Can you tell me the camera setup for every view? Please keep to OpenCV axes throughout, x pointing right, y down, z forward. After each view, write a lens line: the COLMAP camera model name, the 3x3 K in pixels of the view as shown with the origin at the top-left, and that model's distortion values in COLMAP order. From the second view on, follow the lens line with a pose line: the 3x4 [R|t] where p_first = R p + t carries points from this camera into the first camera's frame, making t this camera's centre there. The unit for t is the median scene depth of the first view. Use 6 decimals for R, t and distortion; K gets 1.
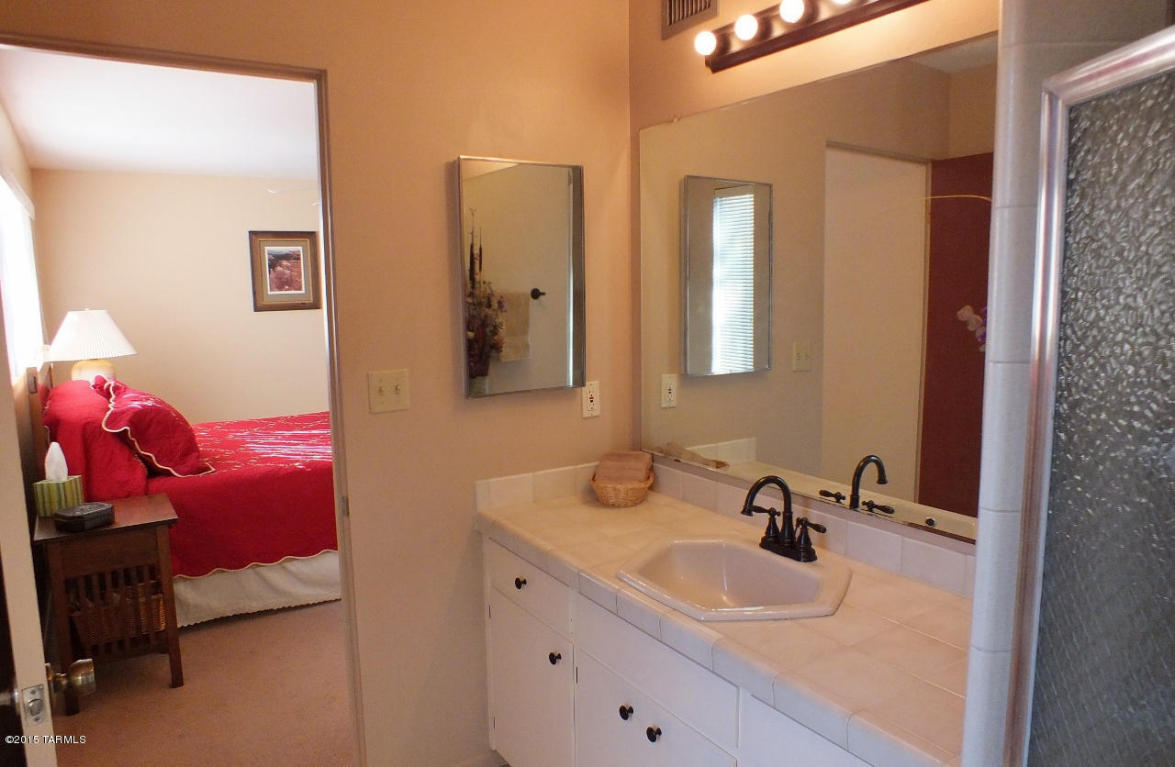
lens RADIAL K [[779.4, 0, 587.5], [0, 779.4, 383.5], [0, 0, 1]] dist [0.001617, -0.001154]
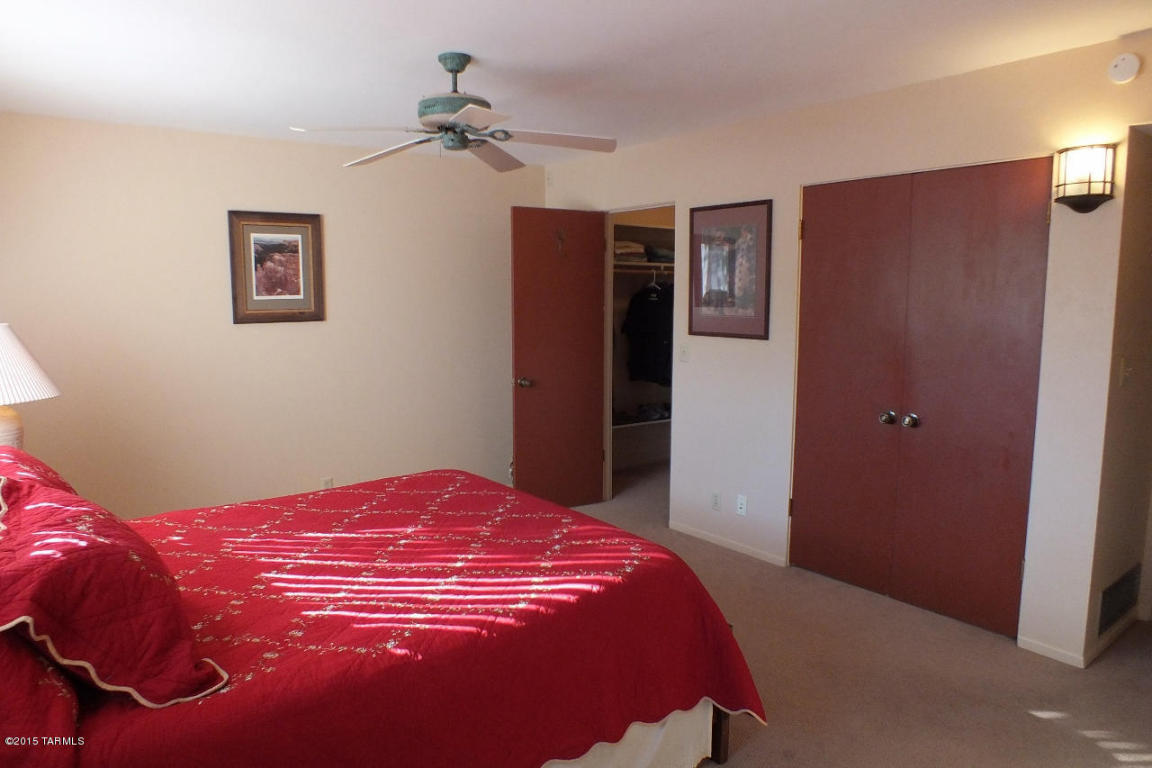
lens RADIAL K [[750.1, 0, 576.0], [0, 750.1, 384.0], [0, 0, 1]] dist [-0.044584, 0.003288]
pose [[0.996873, 0.008696, 0.078537, -0.169448], [-0.007687, 0.999884, -0.013136, -0.030717], [-0.078642, 0.012491, 0.996825, 0.301142]]
